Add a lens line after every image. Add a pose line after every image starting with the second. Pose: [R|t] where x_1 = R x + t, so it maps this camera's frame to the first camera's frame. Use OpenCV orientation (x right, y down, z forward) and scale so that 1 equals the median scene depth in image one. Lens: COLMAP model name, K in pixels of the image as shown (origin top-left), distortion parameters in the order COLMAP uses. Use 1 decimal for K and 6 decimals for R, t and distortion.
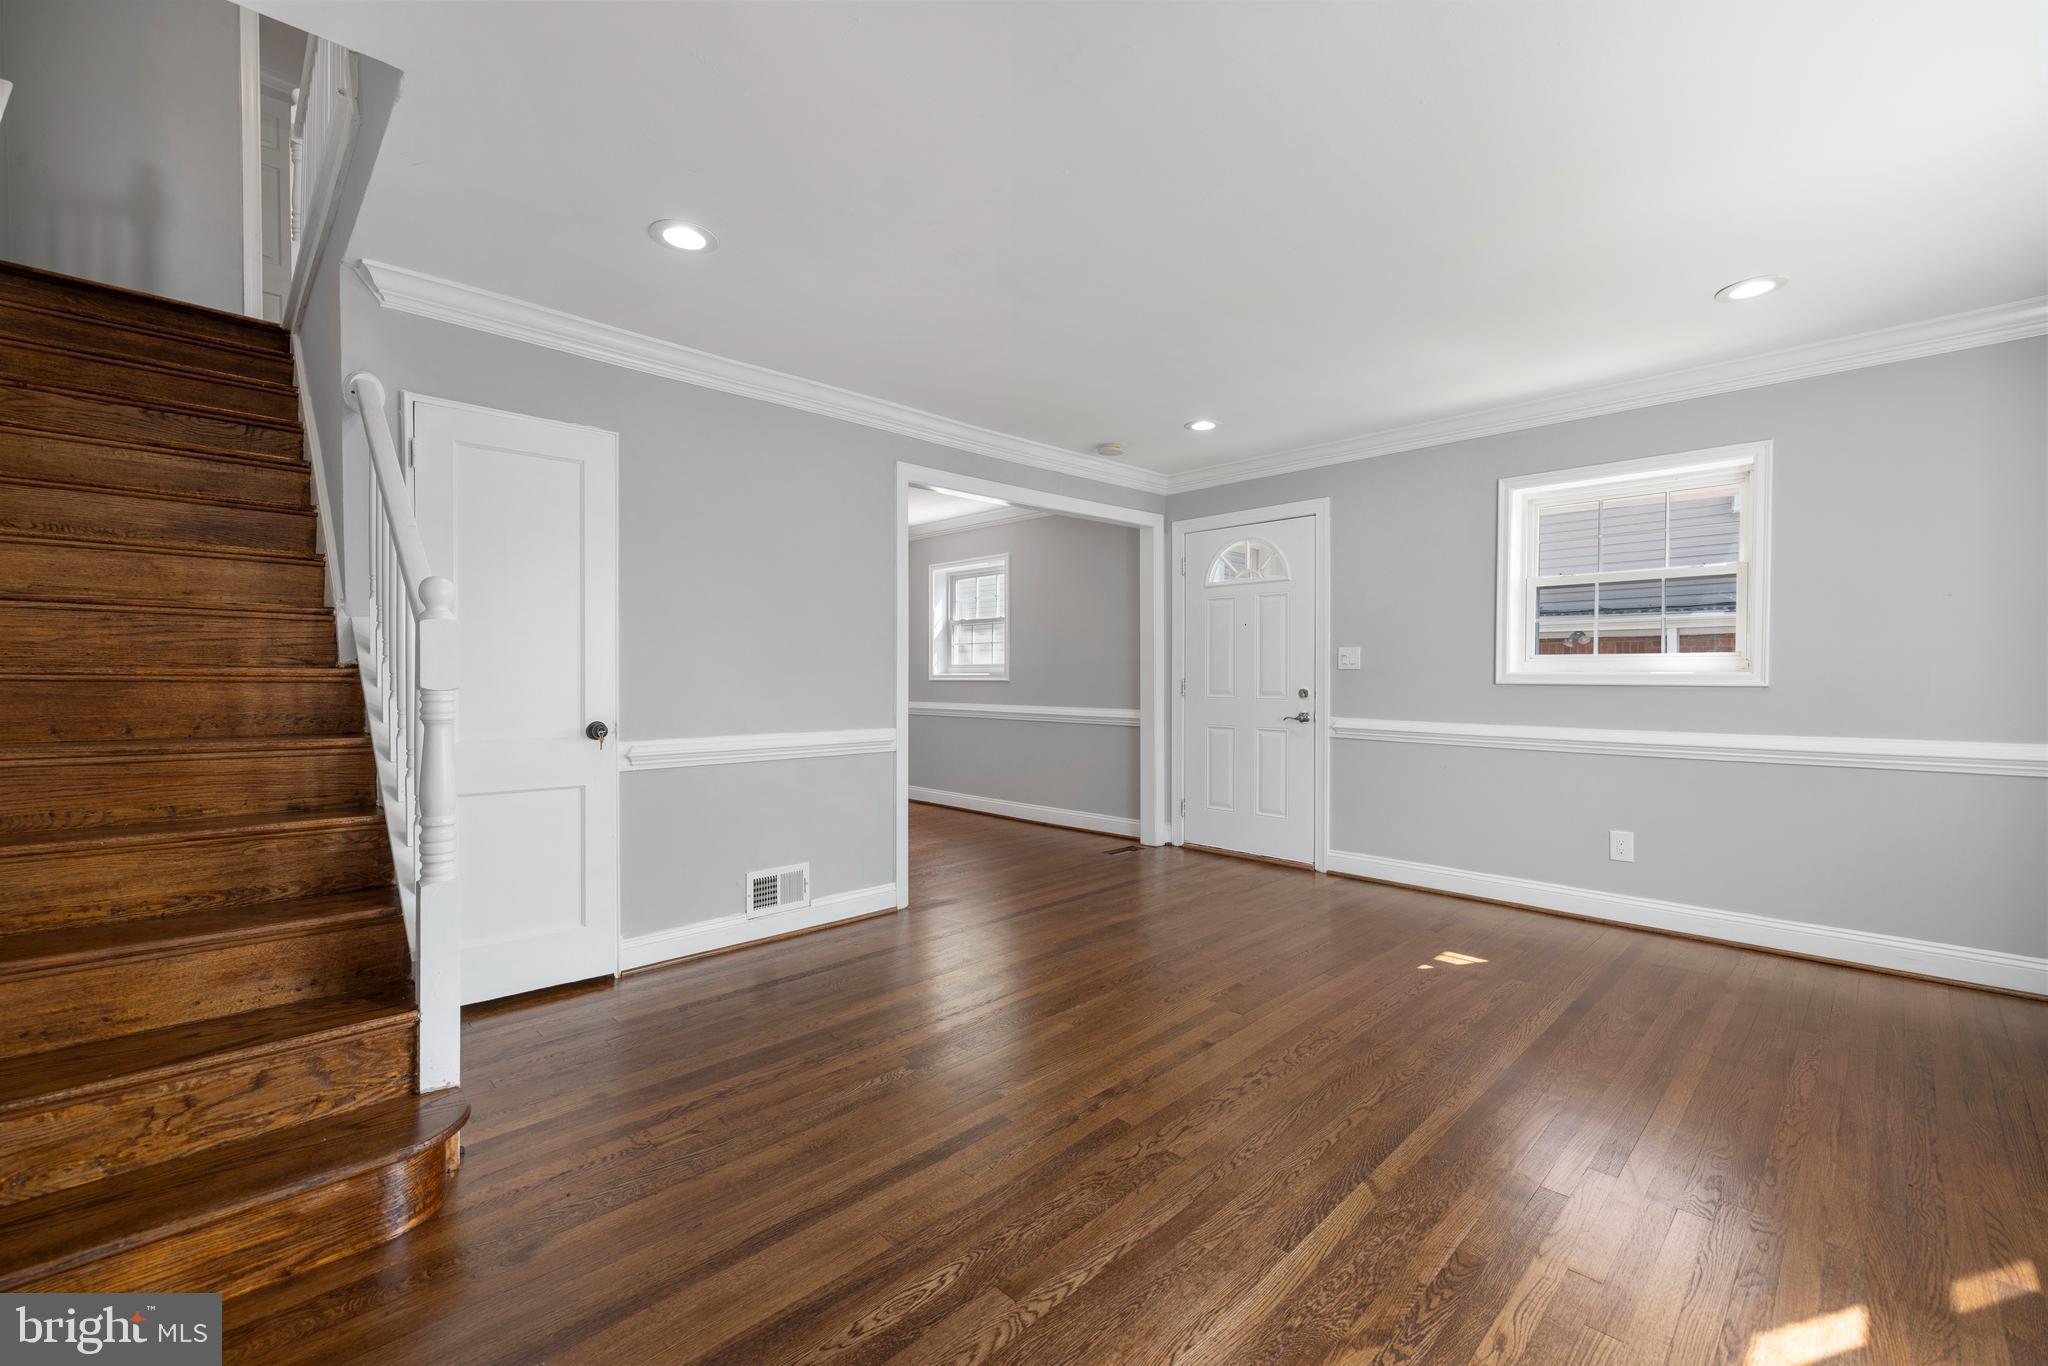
lens RADIAL K [[858.4, 0, 1024.0], [0, 858.4, 683.0], [0, 0, 1]] dist [-0.002243, -0.000379]
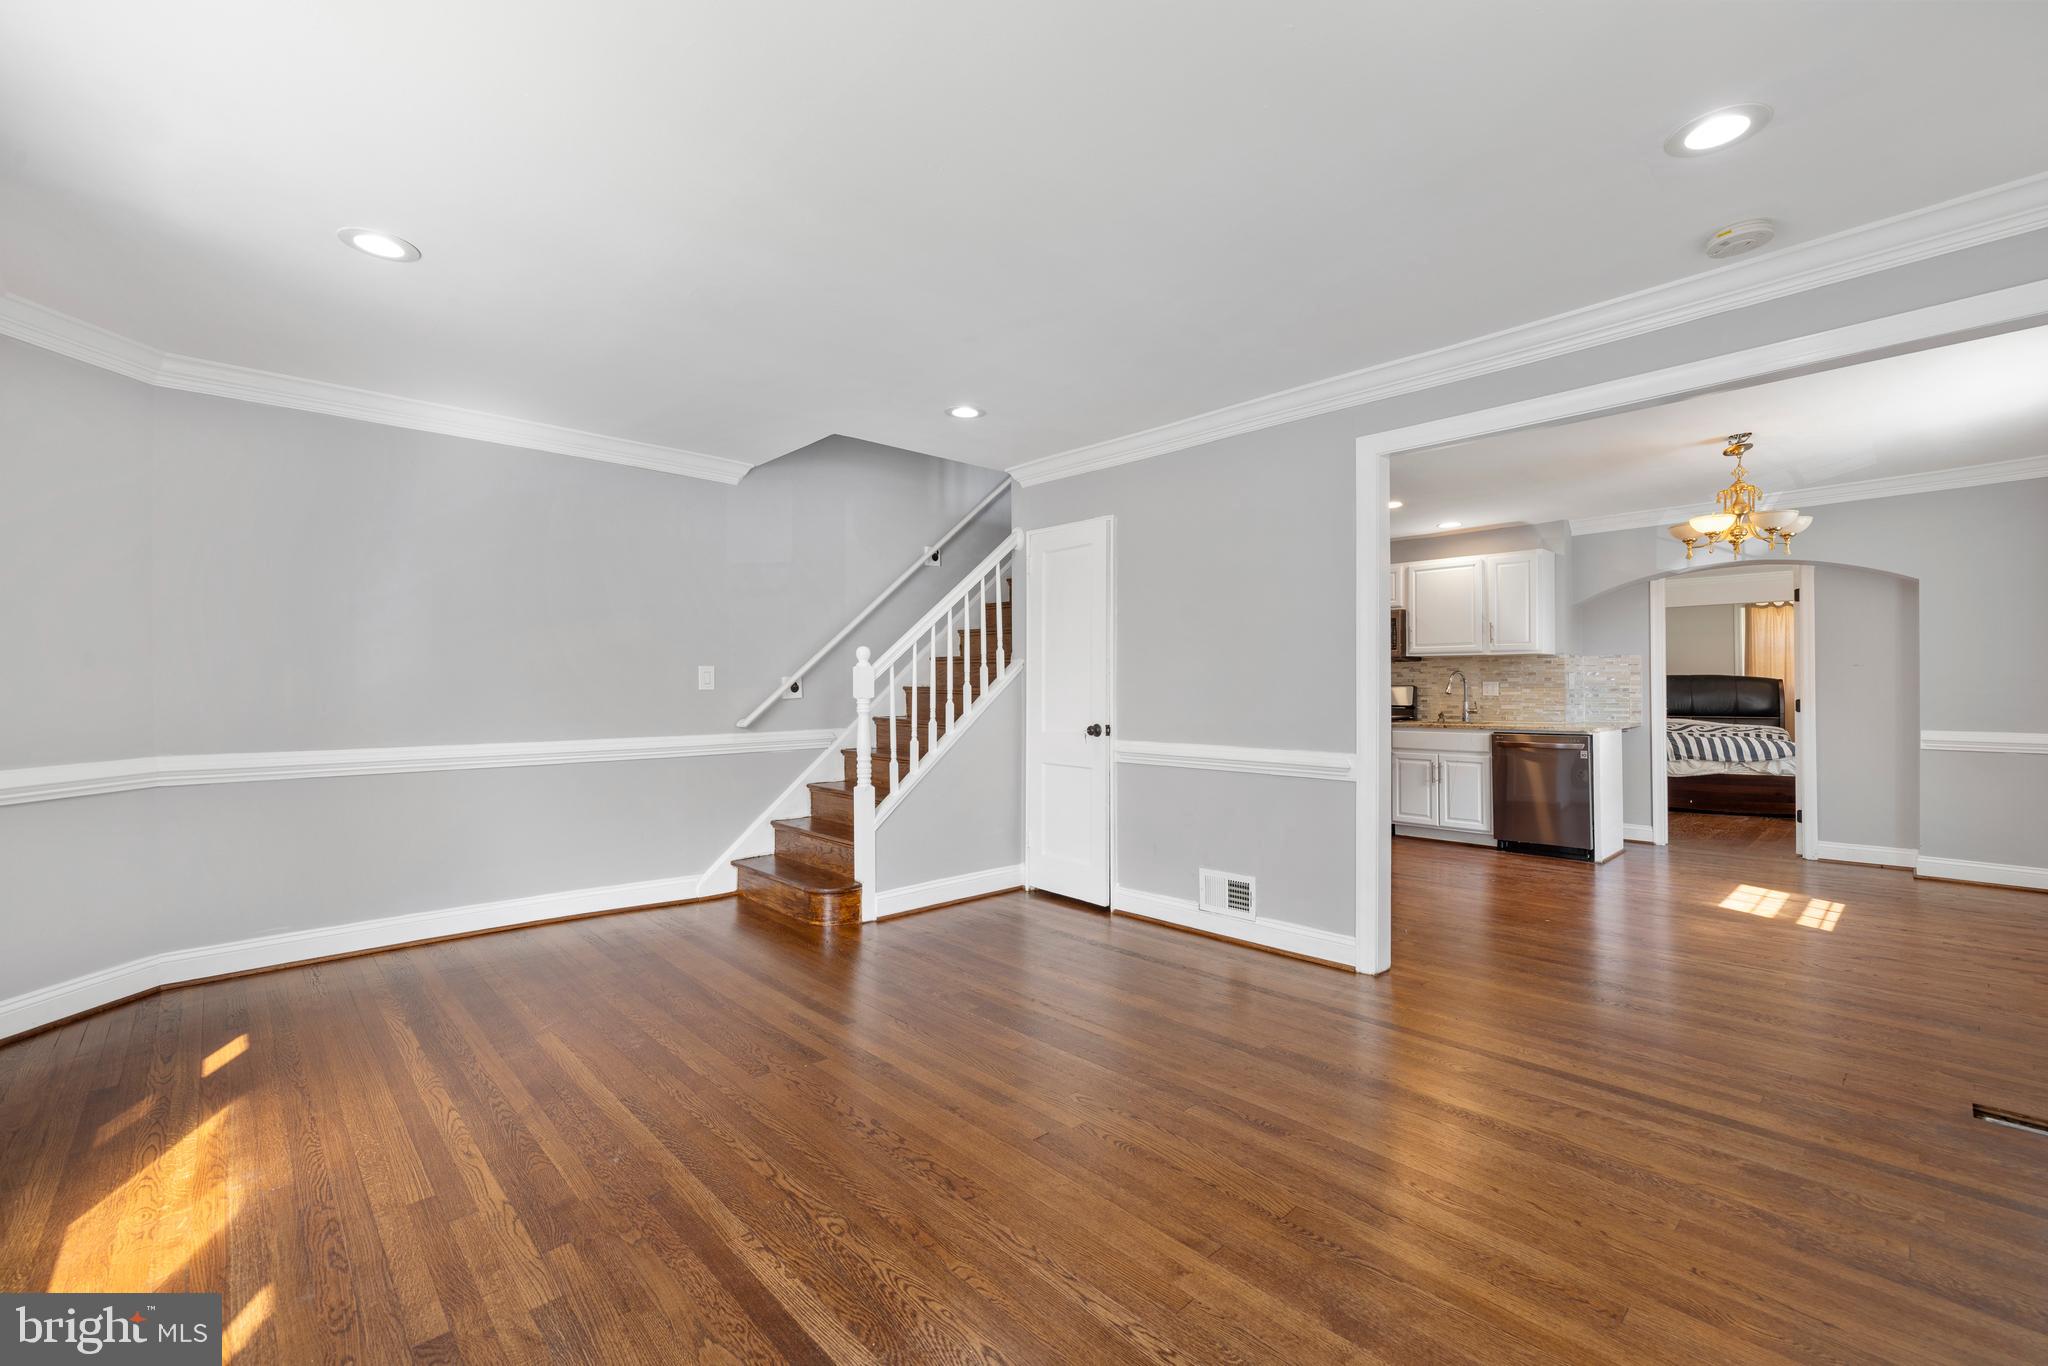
lens RADIAL K [[858.4, 0, 1024.0], [0, 858.4, 683.0], [0, 0, 1]] dist [-0.002243, -0.000379]
pose [[-0.016666, -0.011475, -0.999795, 0.879367], [-0.012557, 0.999858, -0.011266, -0.004200], [0.999782, 0.012367, -0.016808, 0.862716]]
